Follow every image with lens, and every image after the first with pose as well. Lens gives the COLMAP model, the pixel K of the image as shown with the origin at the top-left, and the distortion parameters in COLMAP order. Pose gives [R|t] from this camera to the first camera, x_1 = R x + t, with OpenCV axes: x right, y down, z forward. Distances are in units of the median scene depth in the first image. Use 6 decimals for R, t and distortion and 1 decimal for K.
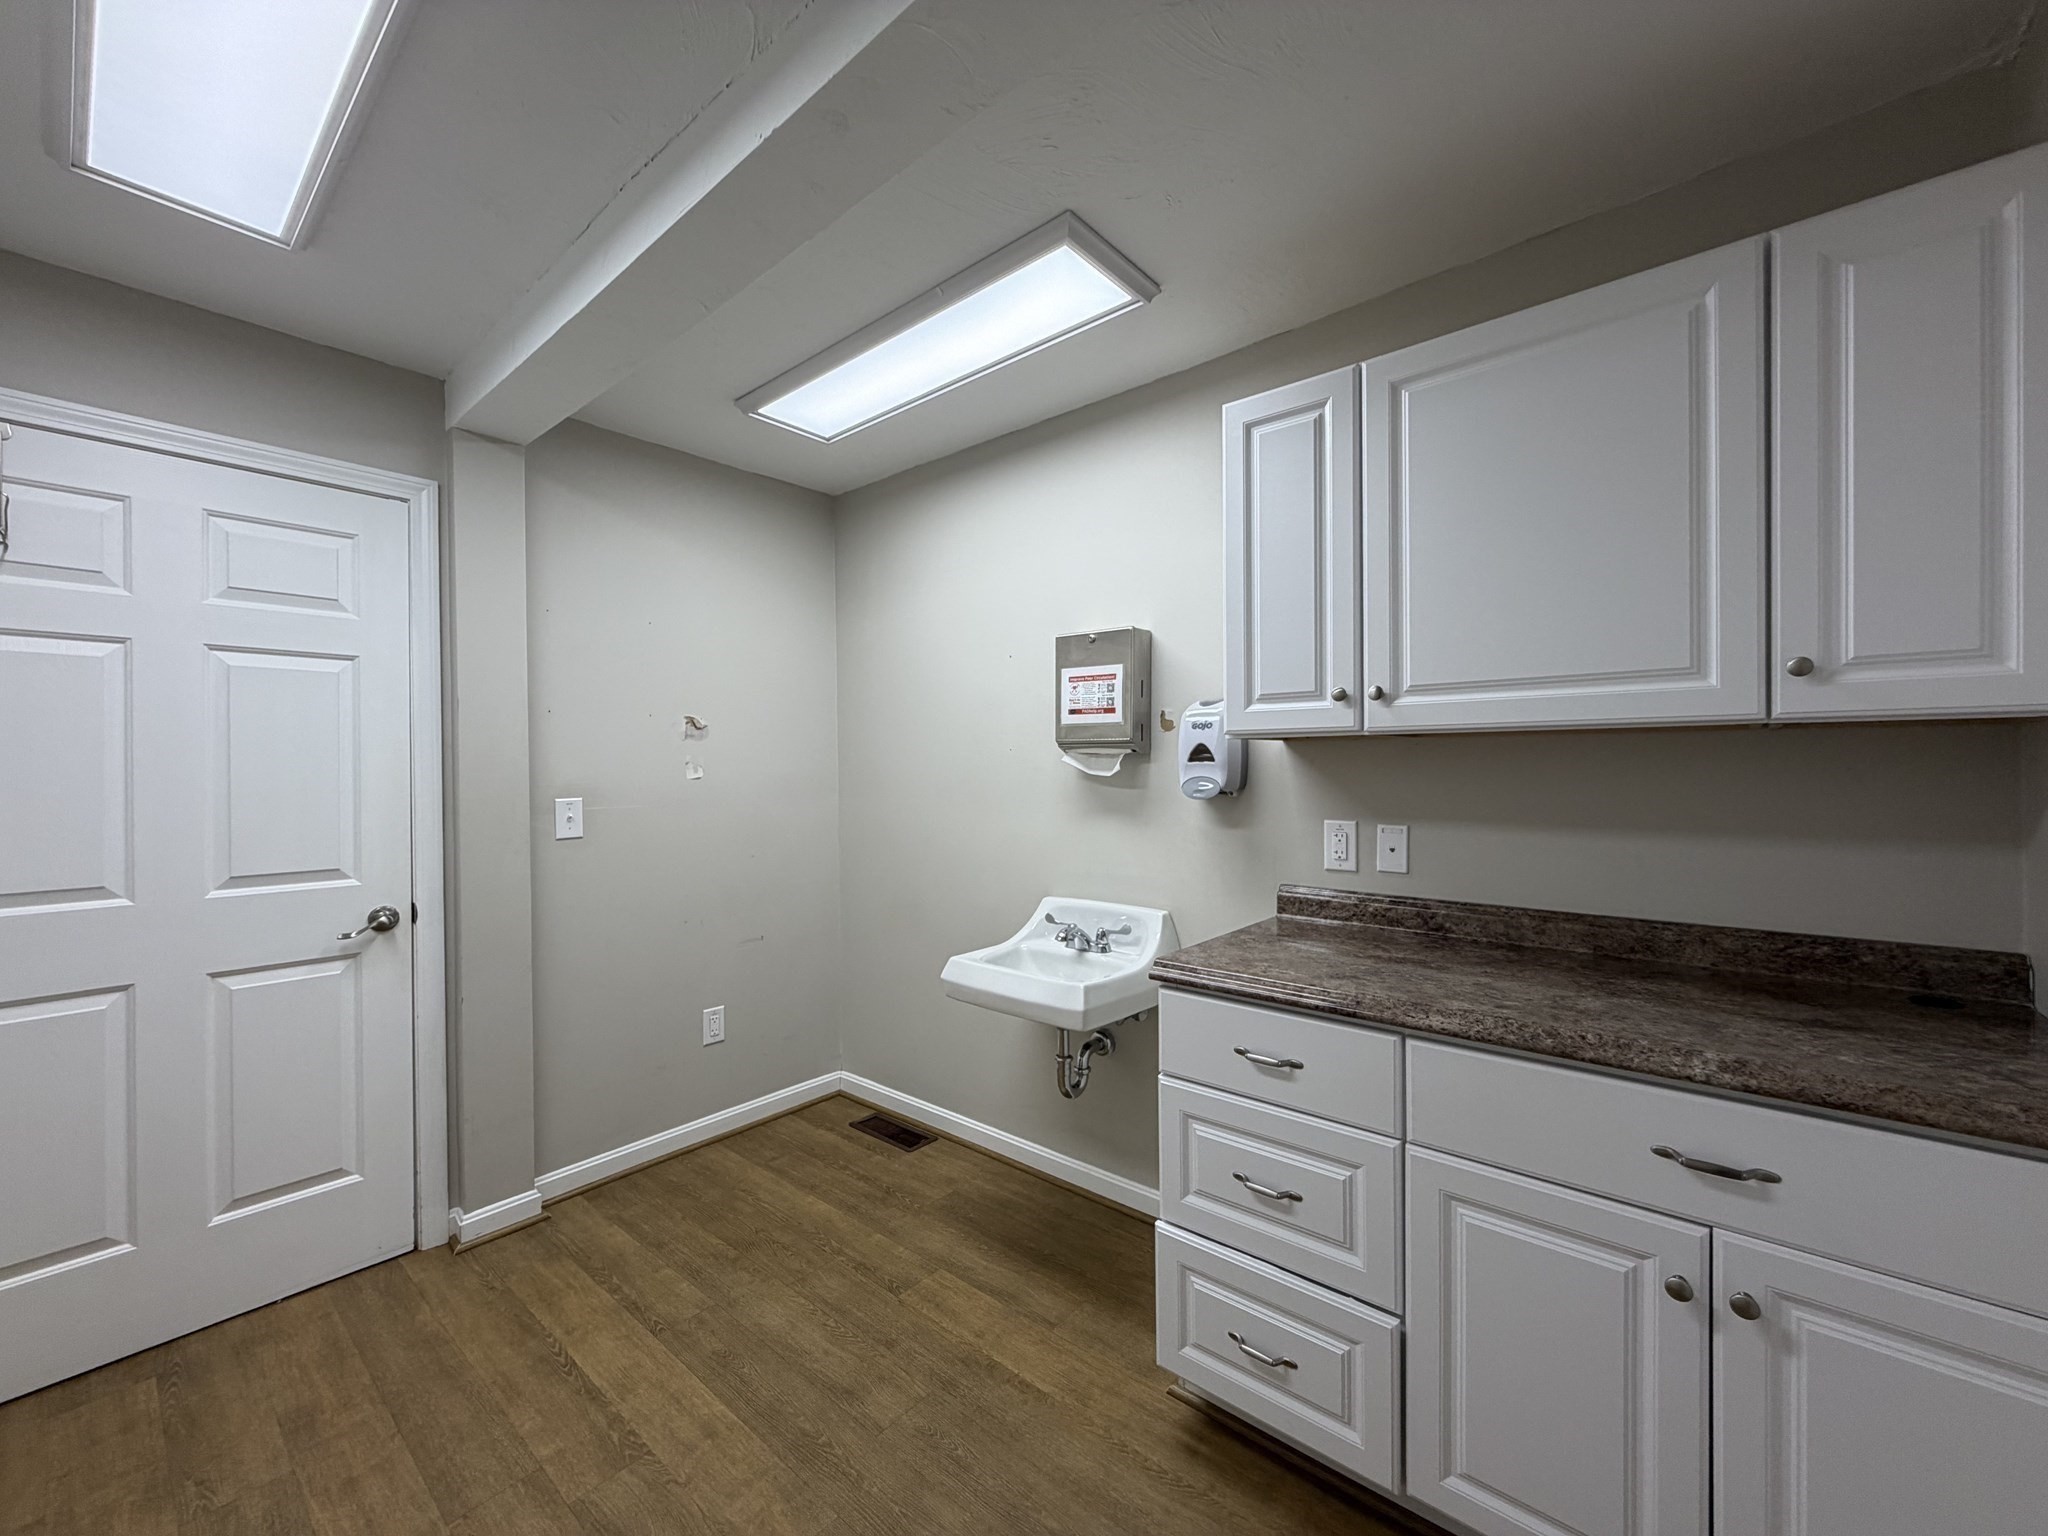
lens RADIAL K [[814.7, 0, 1018.0], [0, 814.7, 766.2], [0, 0, 1]] dist [-0.001327, -0.000066]
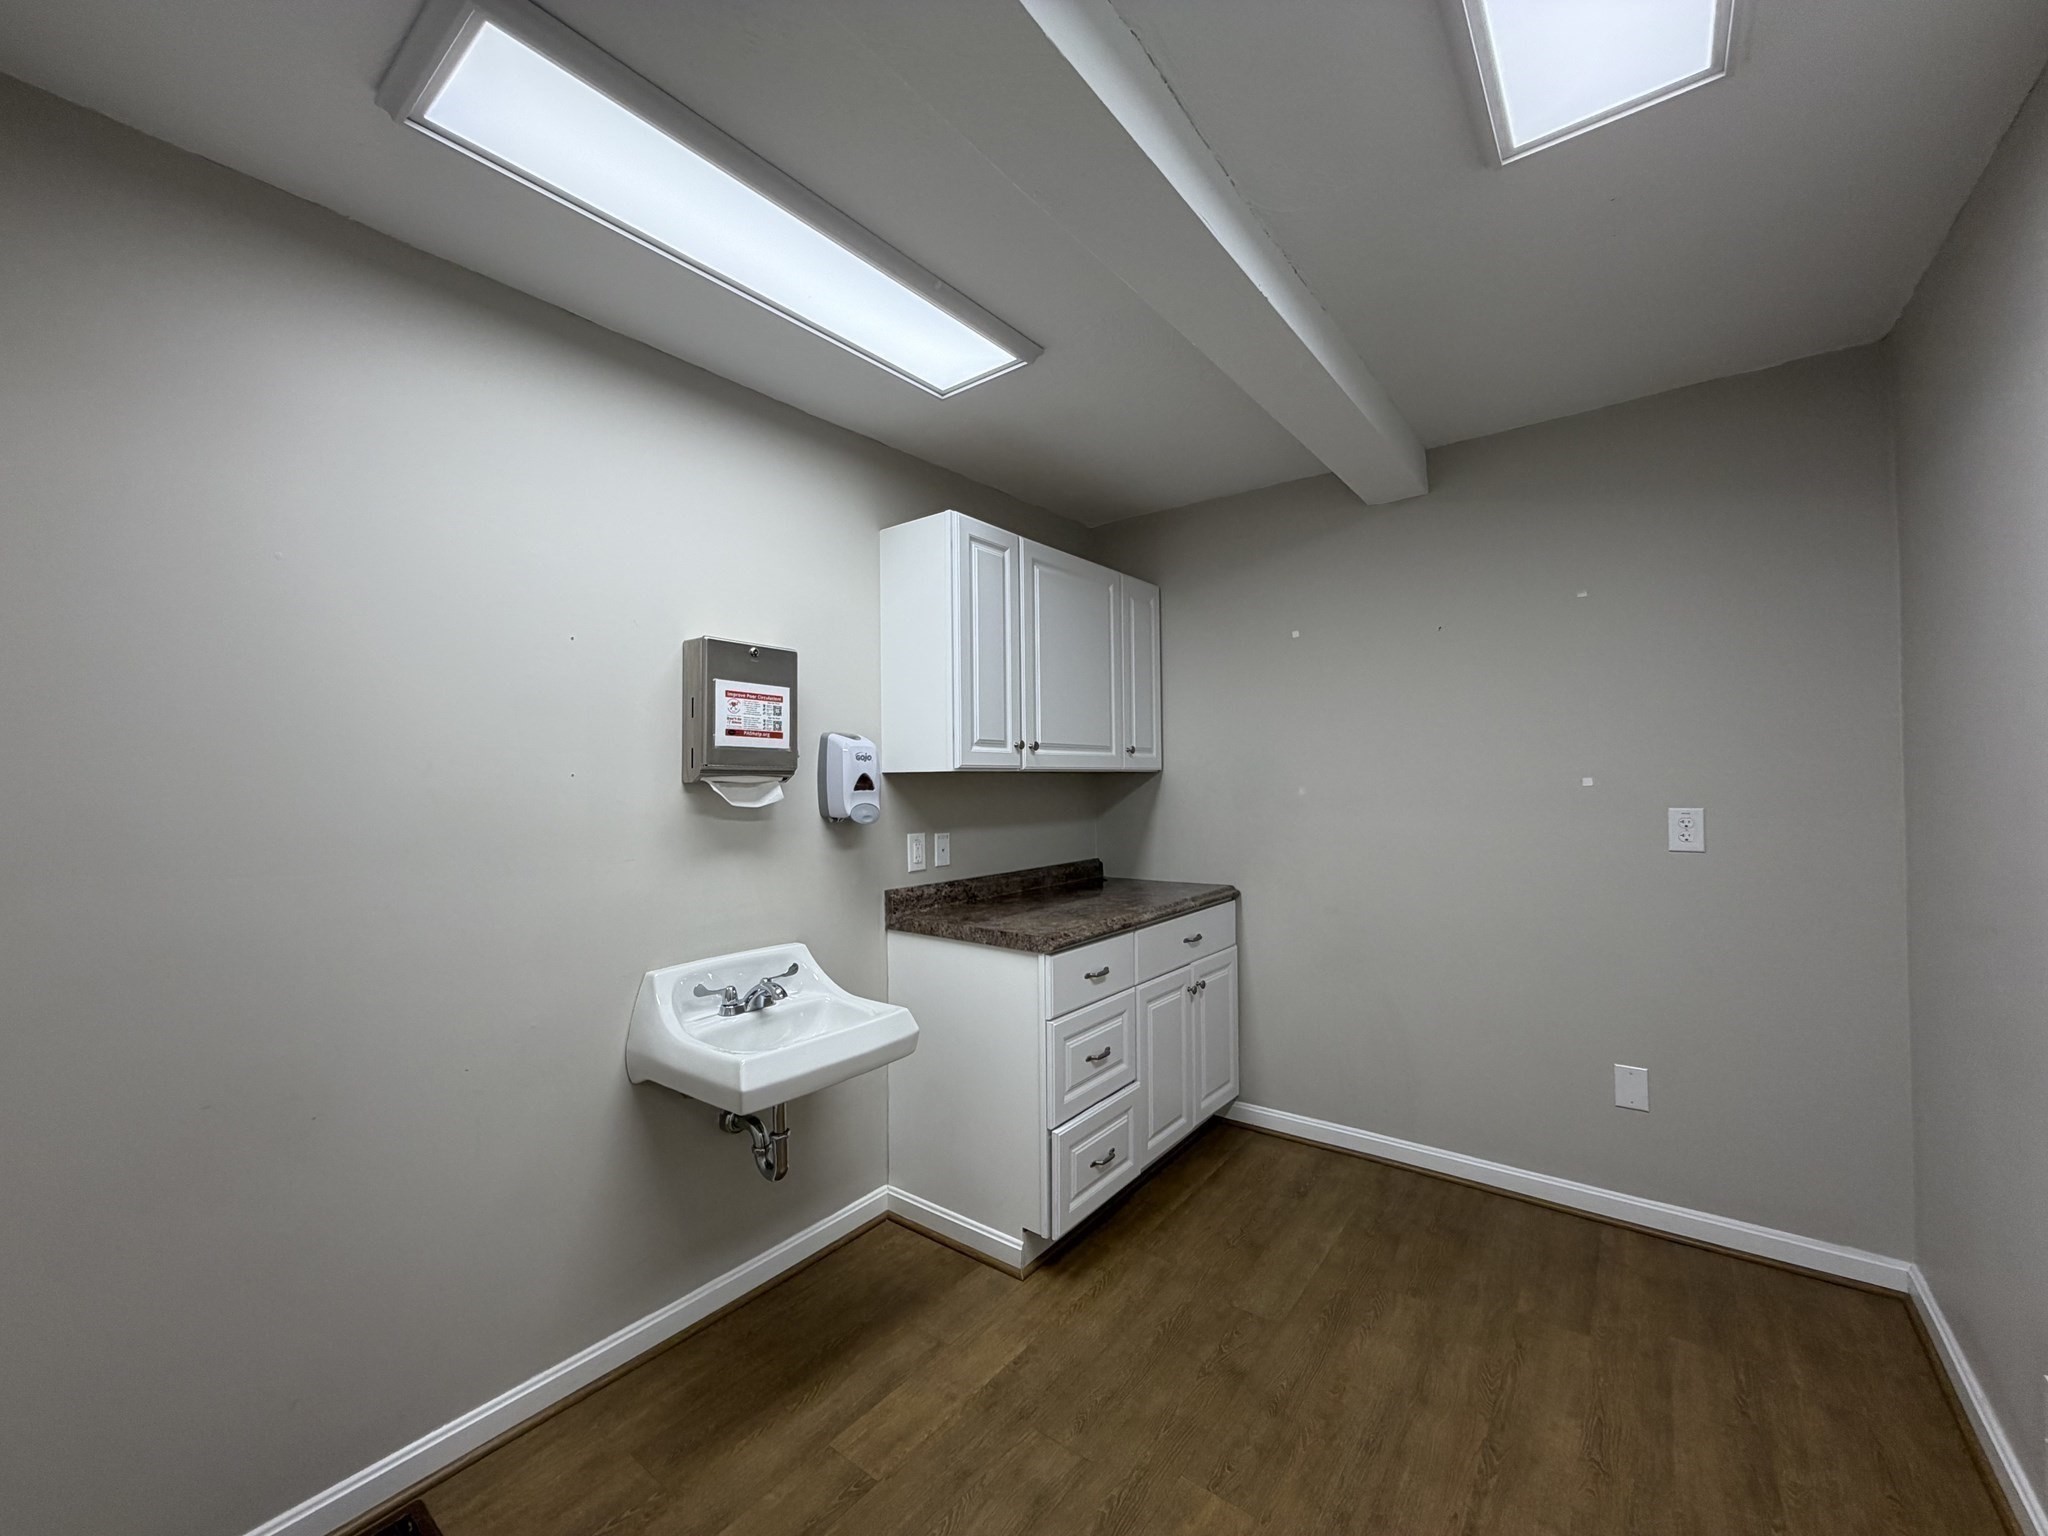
lens RADIAL K [[814.7, 0, 1018.0], [0, 814.7, 766.2], [0, 0, 1]] dist [-0.001327, -0.000066]
pose [[-0.049734, 0.026286, 0.998417, -0.905818], [0.015375, 0.999555, -0.025550, -0.006600], [-0.998644, 0.014080, -0.050116, 0.859134]]
